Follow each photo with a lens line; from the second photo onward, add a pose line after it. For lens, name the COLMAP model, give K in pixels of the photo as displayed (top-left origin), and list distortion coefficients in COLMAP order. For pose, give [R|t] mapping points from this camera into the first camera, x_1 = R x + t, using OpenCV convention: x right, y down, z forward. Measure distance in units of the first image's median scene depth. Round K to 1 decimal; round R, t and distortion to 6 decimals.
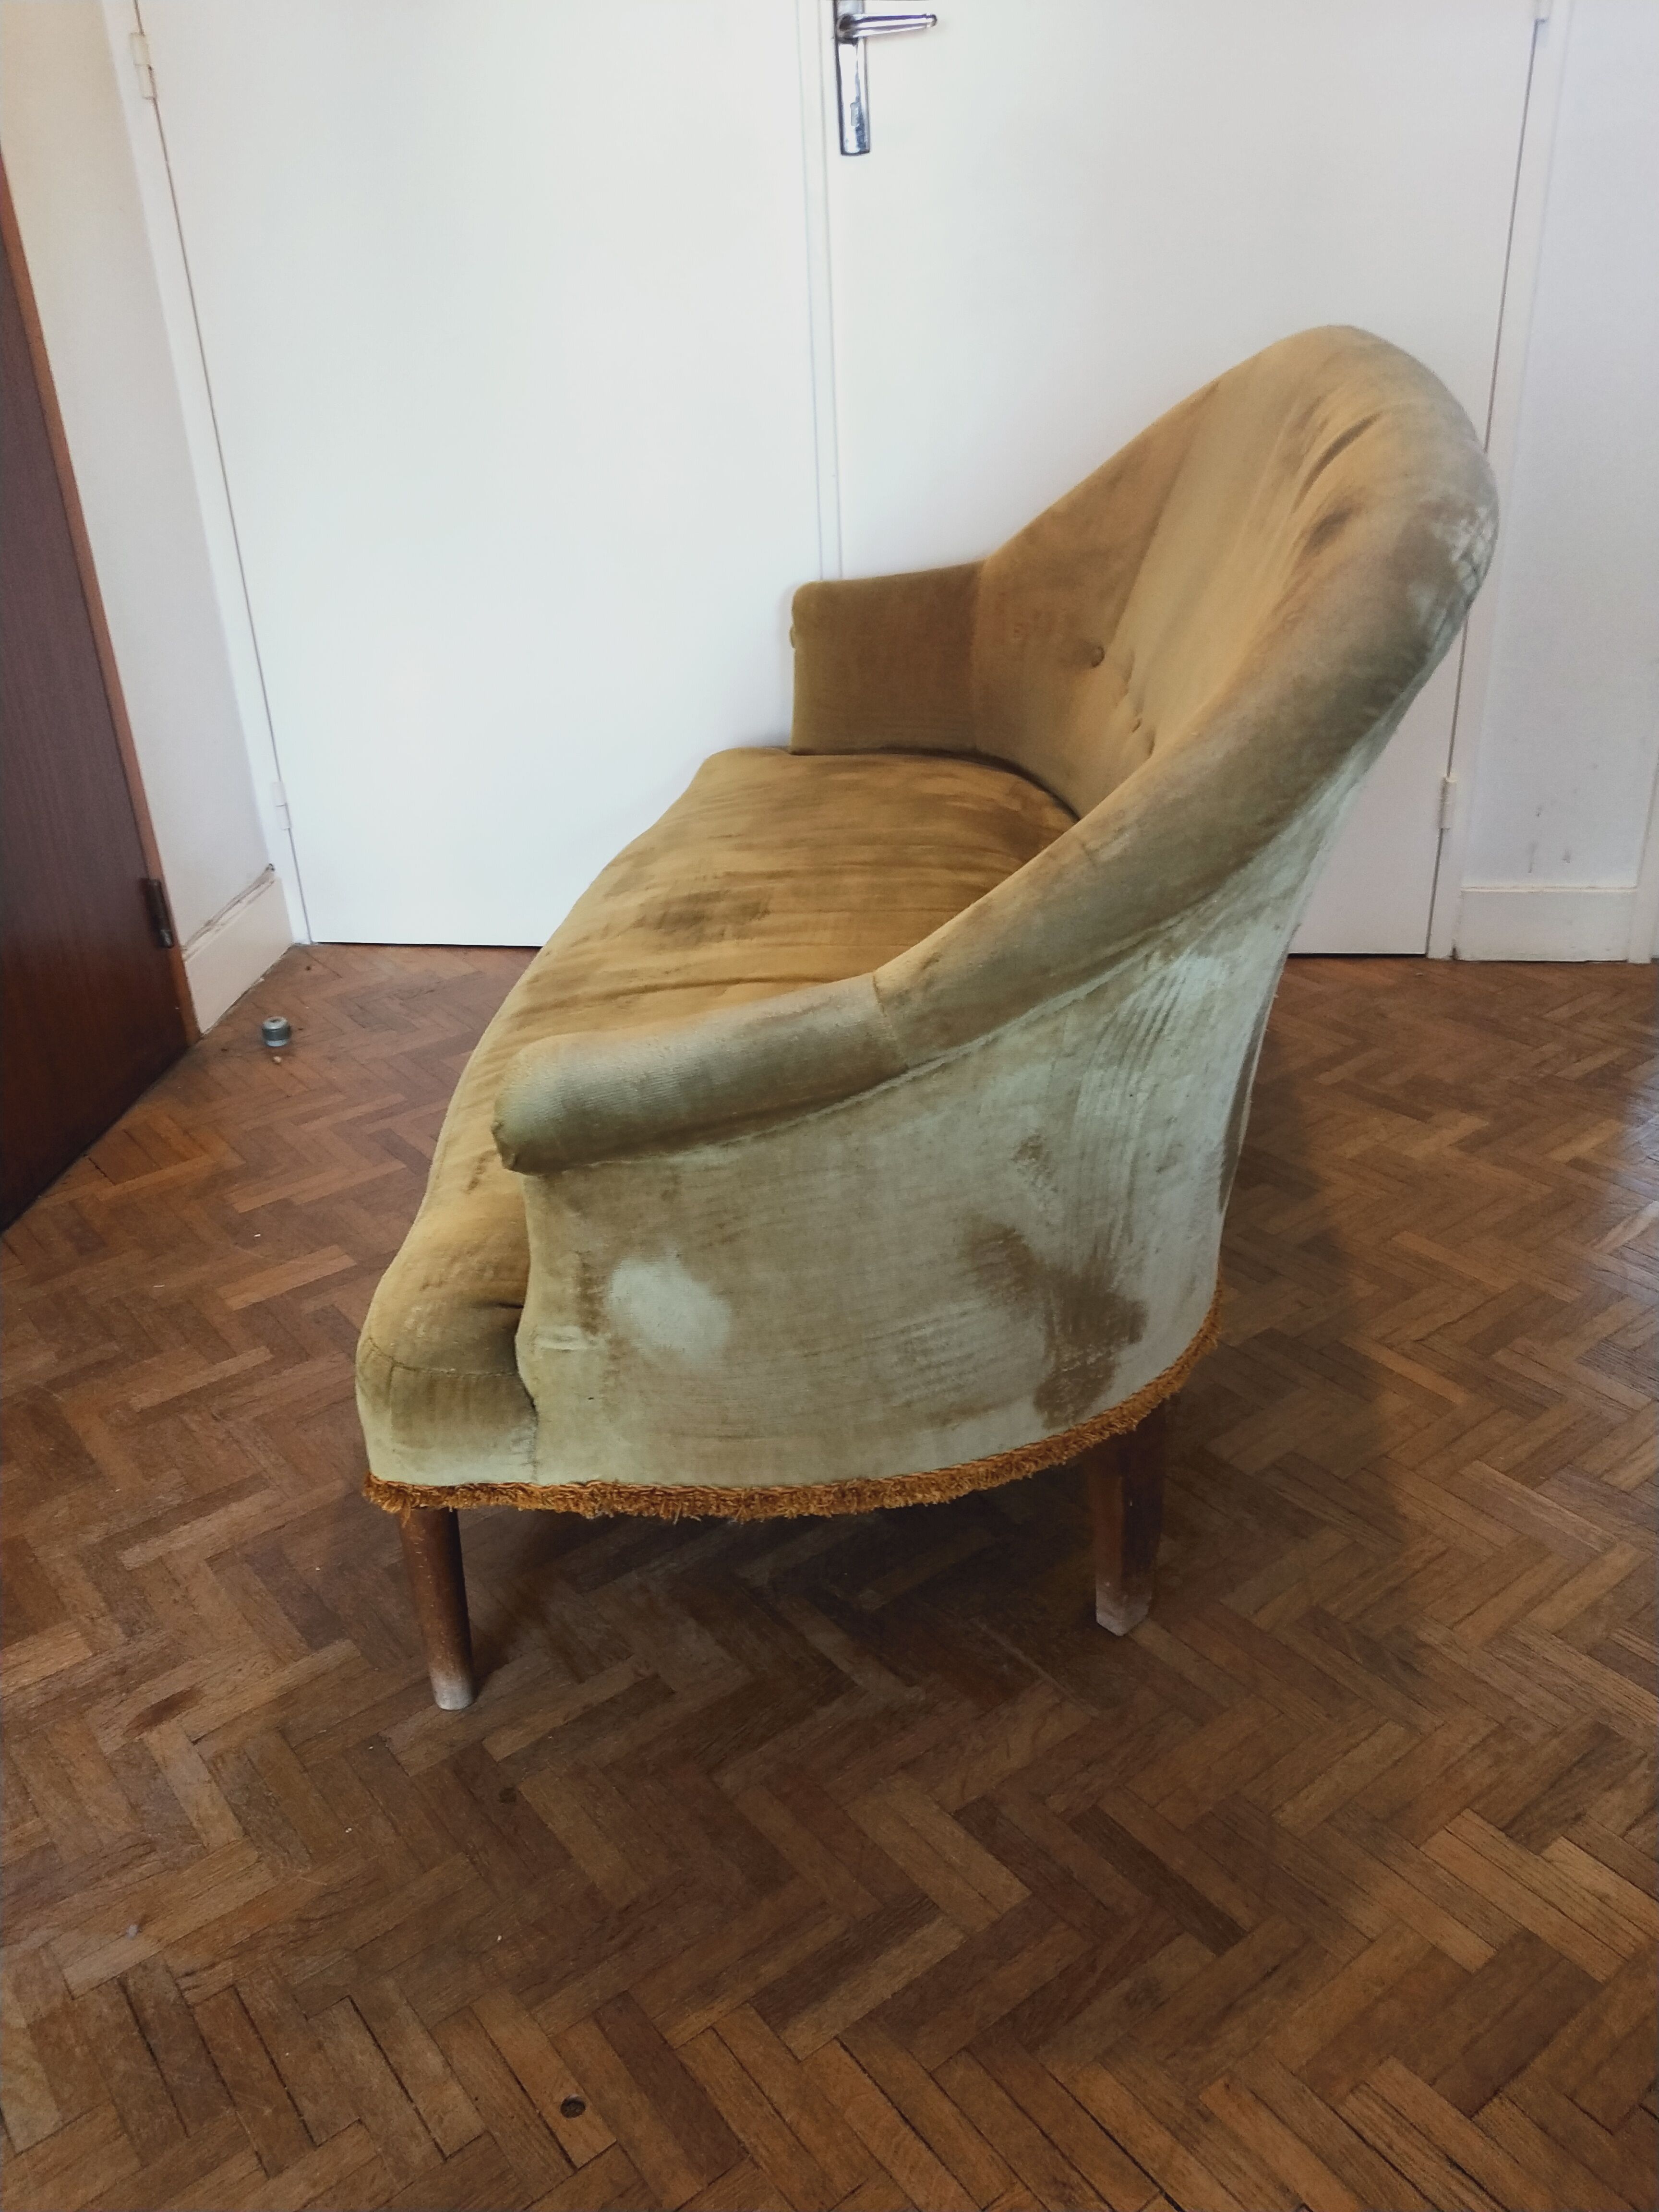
lens RADIAL K [[1813.3, 0, 833.4], [0, 1813.3, 1145.2], [0, 0, 1]] dist [0.004347, -0.023315]
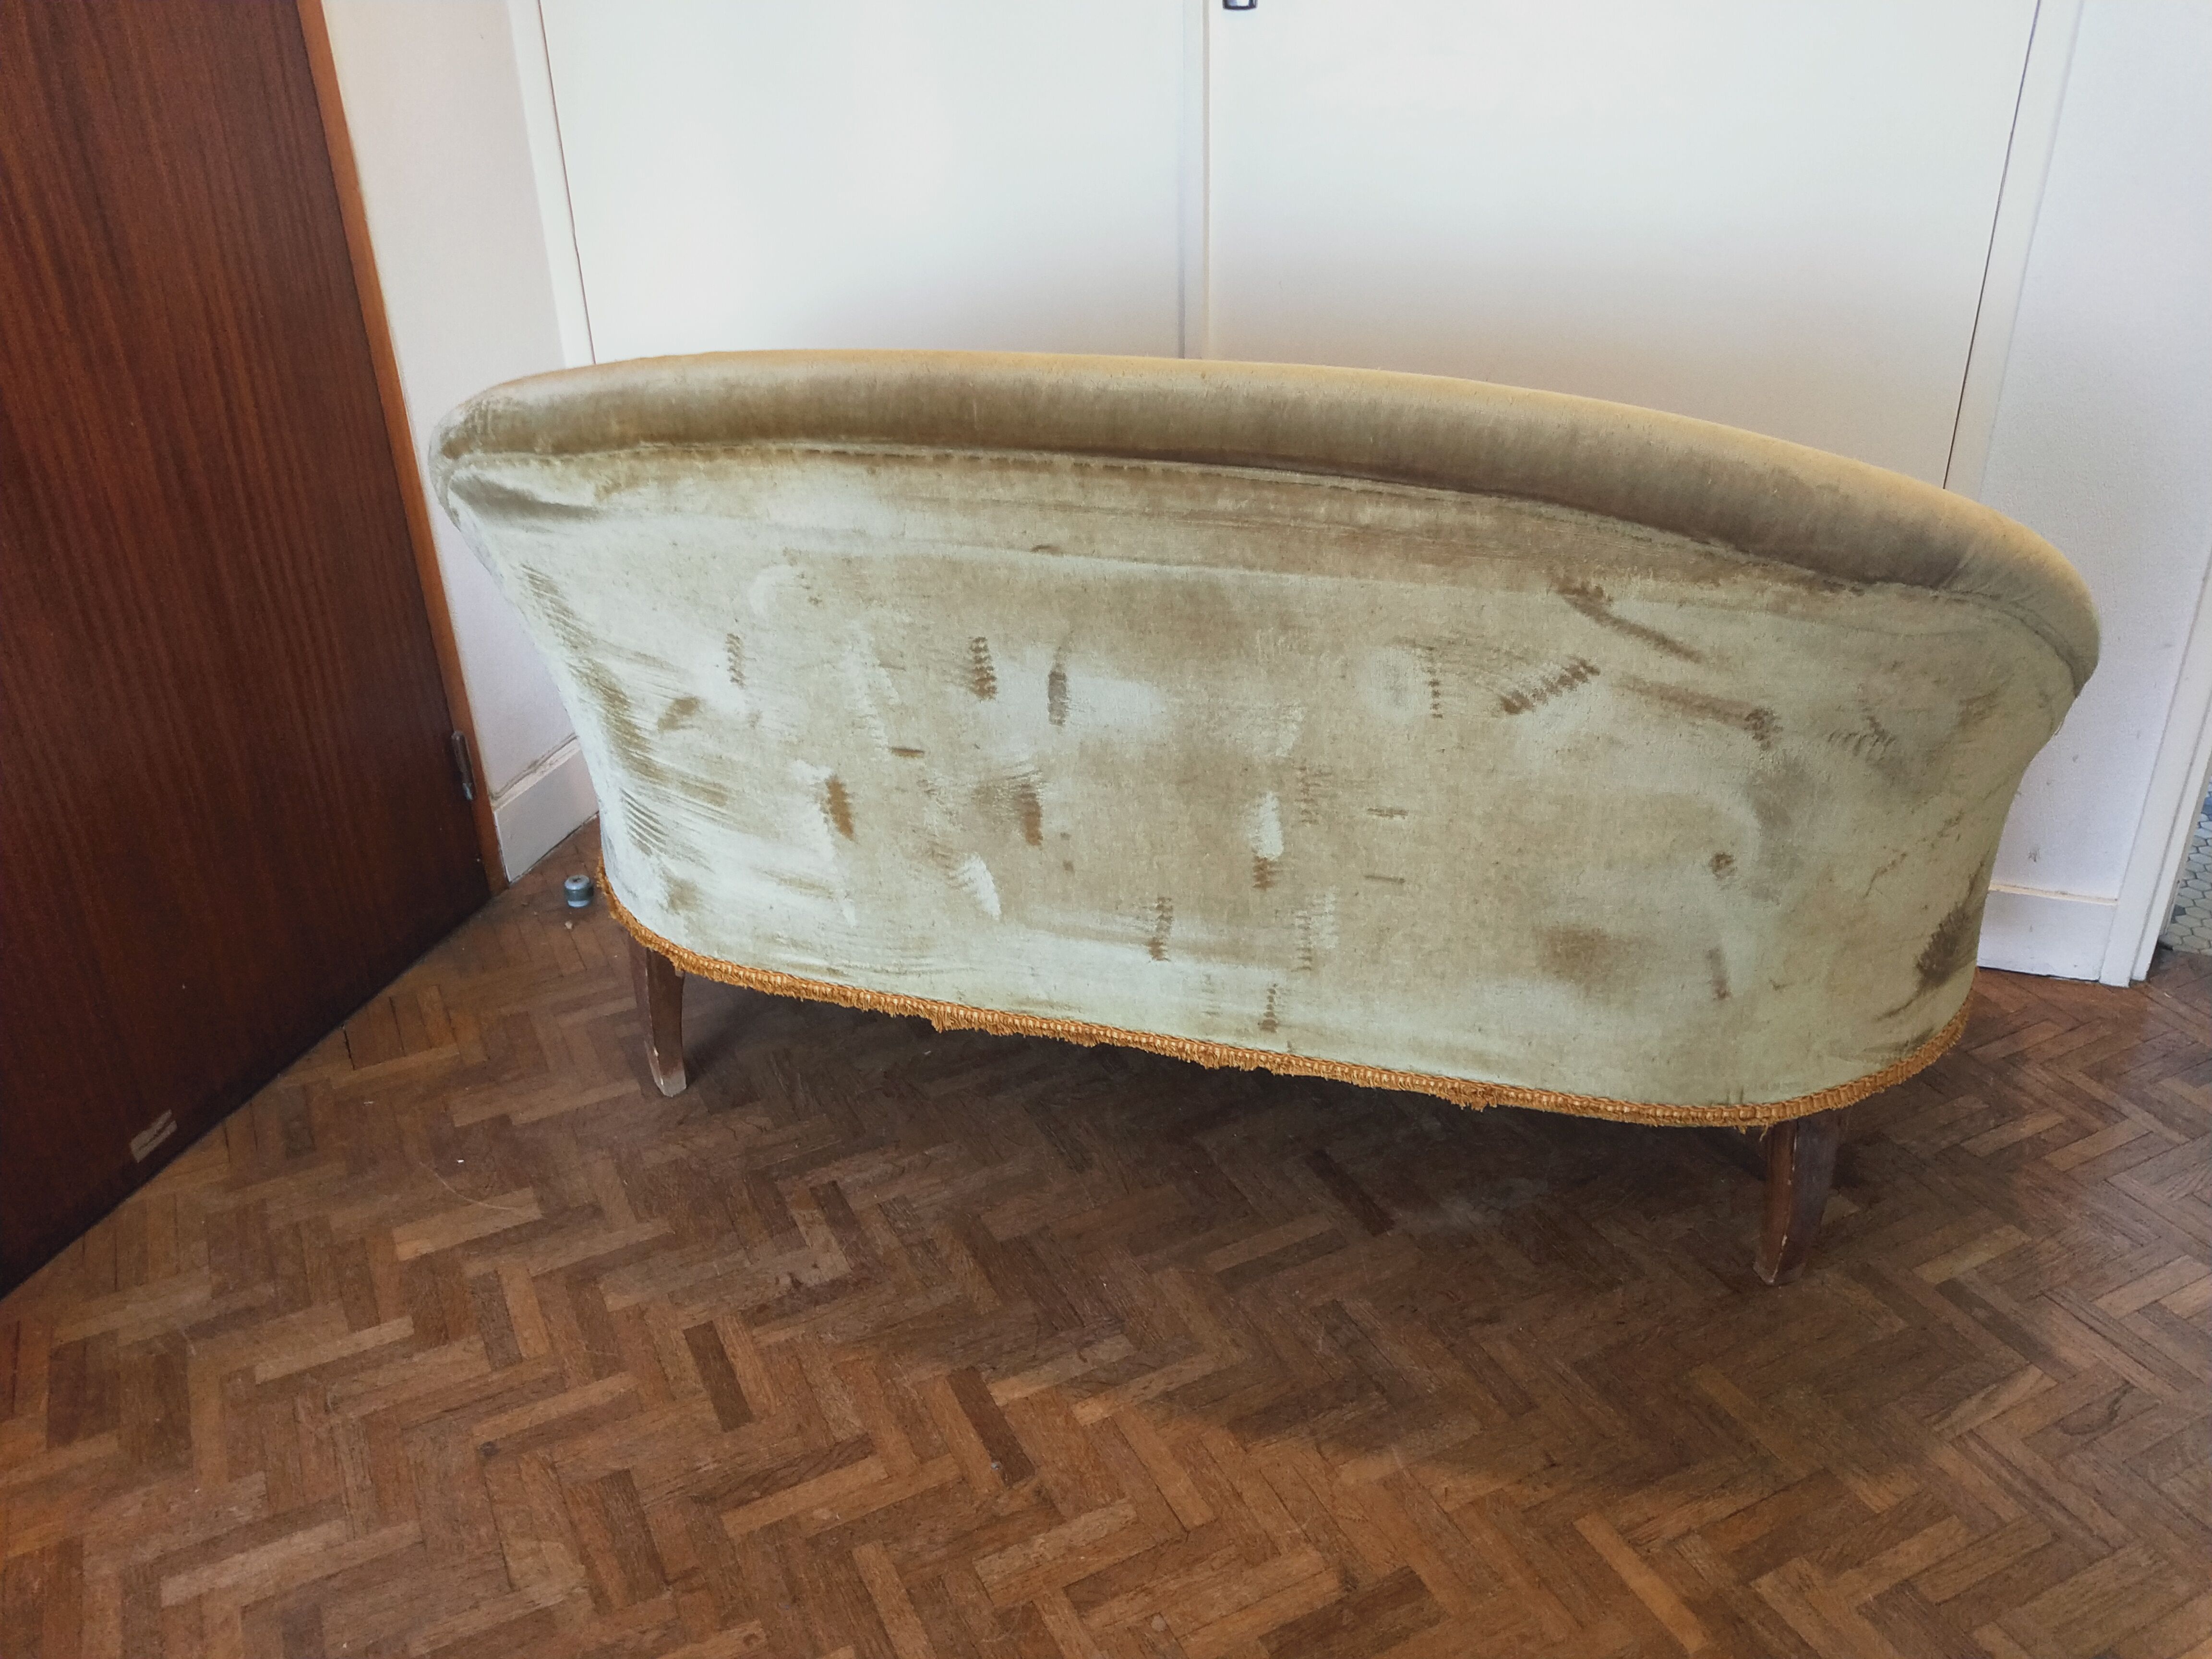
lens RADIAL K [[1813.3, 0, 1107.5], [0, 1813.3, 835.3], [0, 0, 1]] dist [0.004347, -0.023315]
pose [[0.980808, 0.105090, -0.164232, 0.198896], [-0.103154, 0.994458, 0.020297, -0.230497], [0.165455, -0.002966, 0.986213, 0.168938]]
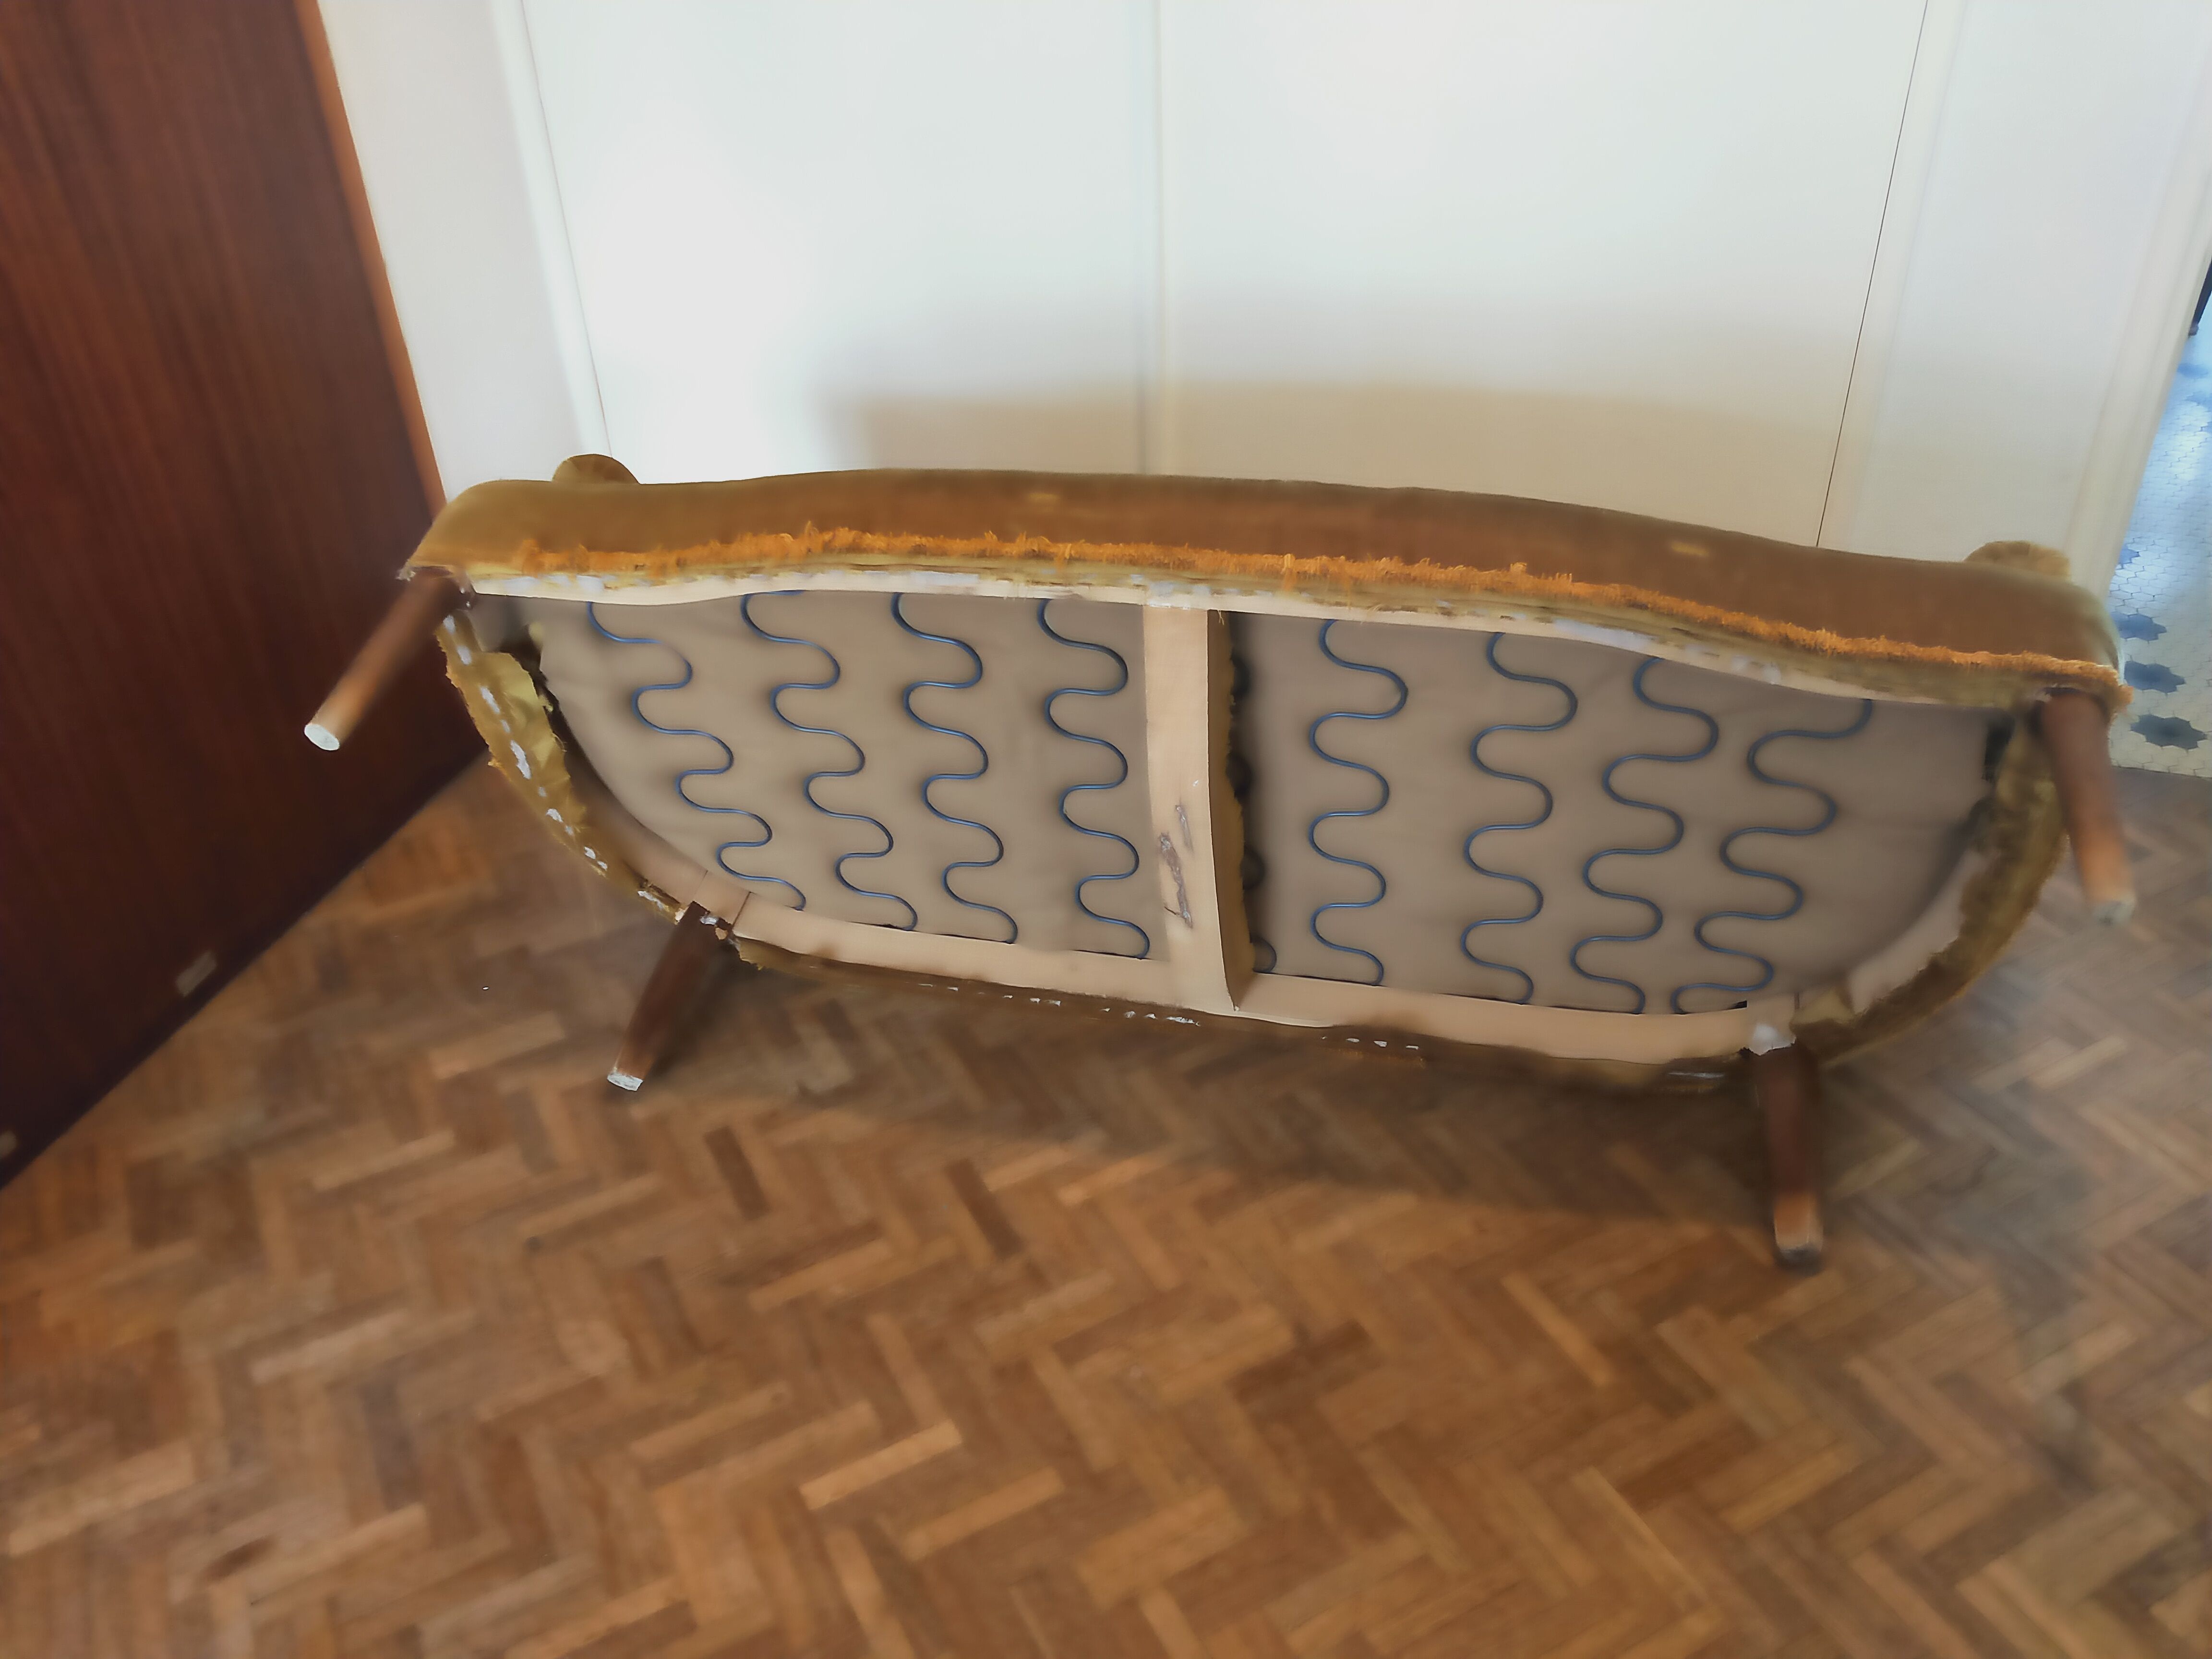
lens RADIAL K [[1813.3, 0, 1108.0], [0, 1813.3, 814.9], [0, 0, 1]] dist [0.004347, -0.023315]
pose [[0.985598, 0.098378, -0.137541, 0.211713], [-0.083810, 0.990615, 0.107975, -0.249668], [0.146873, -0.094892, 0.984593, 0.074002]]
